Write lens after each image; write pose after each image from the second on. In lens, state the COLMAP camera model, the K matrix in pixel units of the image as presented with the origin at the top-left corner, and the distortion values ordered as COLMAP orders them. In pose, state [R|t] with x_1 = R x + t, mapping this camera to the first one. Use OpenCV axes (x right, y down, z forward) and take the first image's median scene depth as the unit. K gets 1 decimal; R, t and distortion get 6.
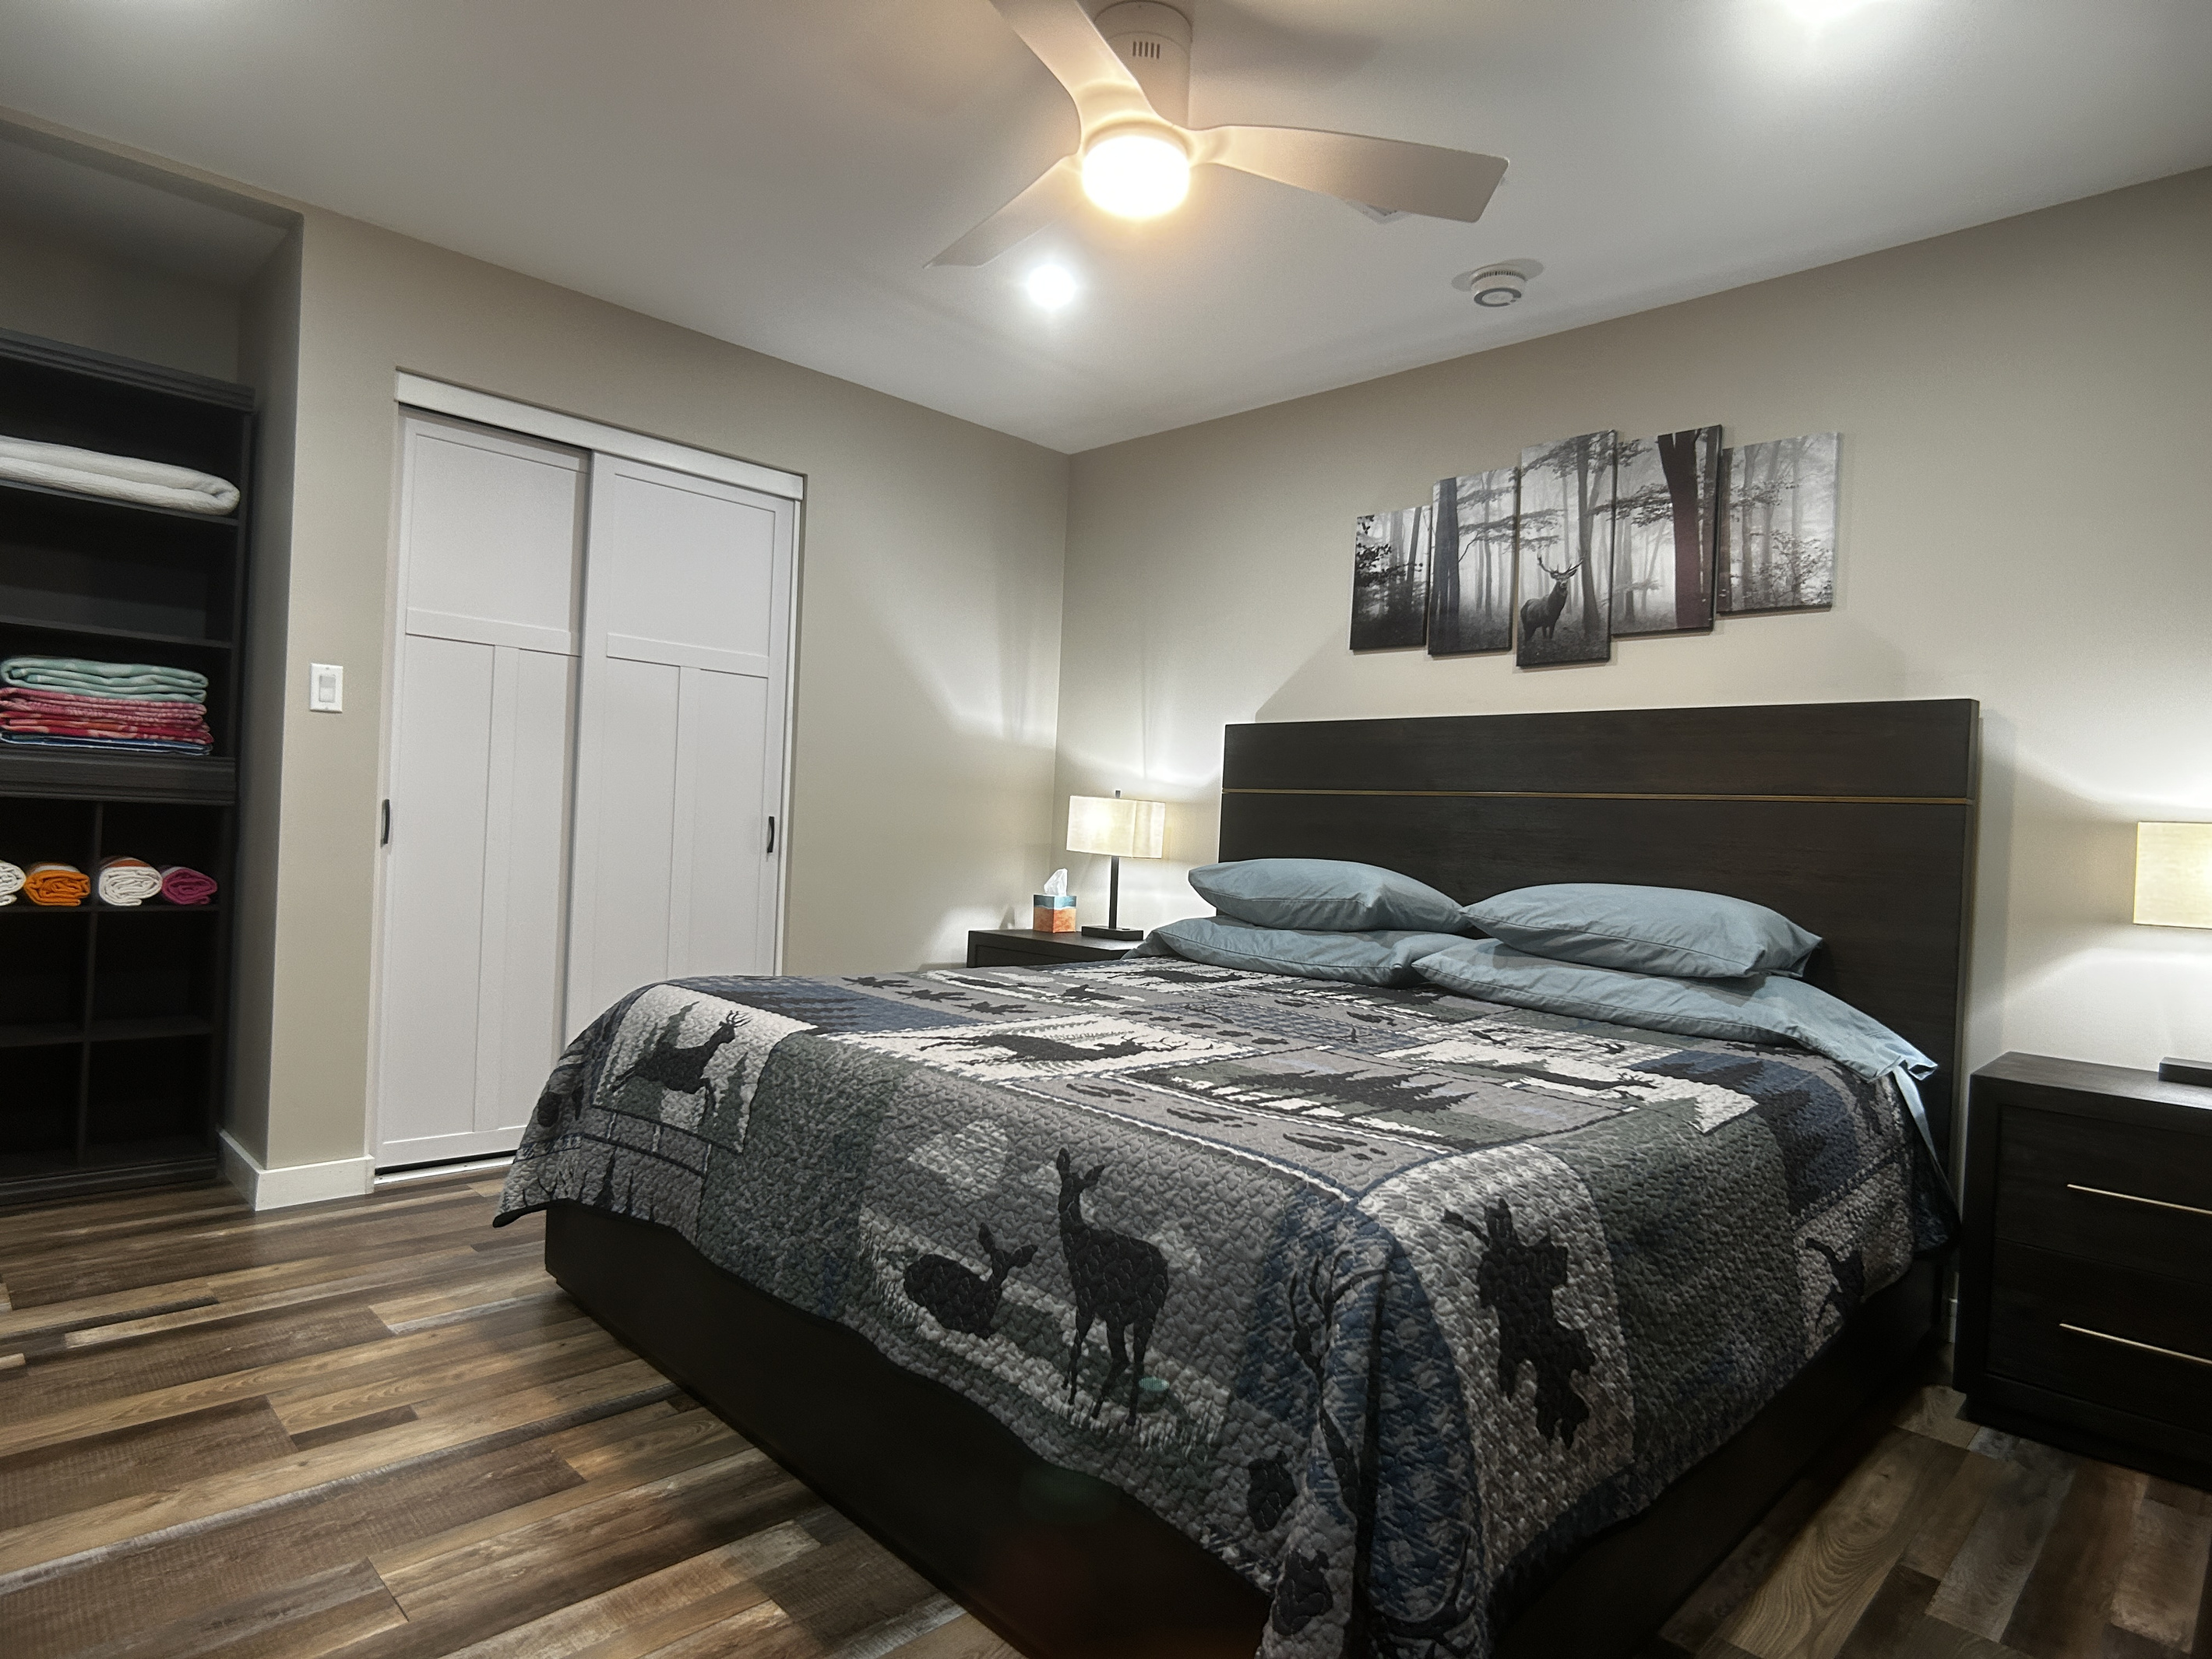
lens RADIAL K [[1243.0, 0, 1105.1], [0, 1243.0, 837.2], [0, 0, 1]] dist [-0.010559, -0.000474]
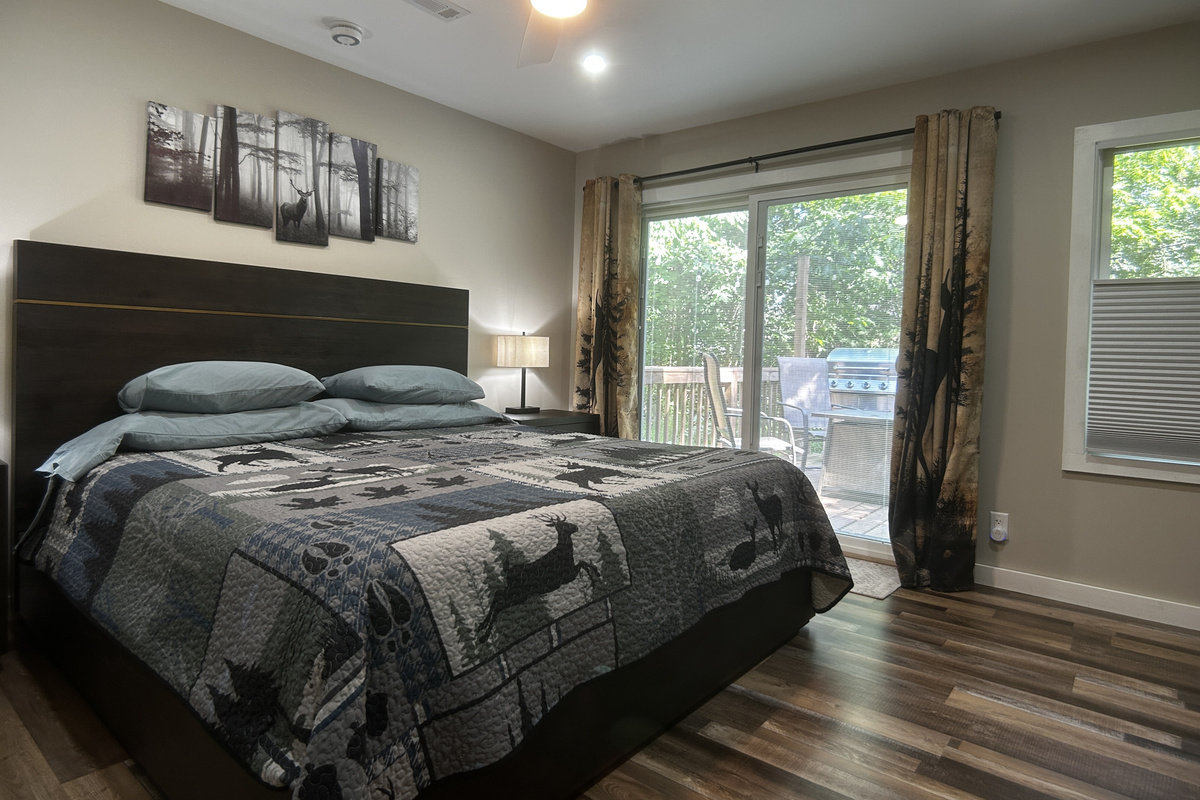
lens RADIAL K [[671.5, 0, 605.1], [0, 671.5, 354.3], [0, 0, 1]] dist [0.000699, -0.005188]
pose [[-0.104167, -0.056169, 0.992972, -0.666937], [-0.023940, 0.998256, 0.053956, -0.044115], [-0.994272, -0.018151, -0.105330, 0.683202]]
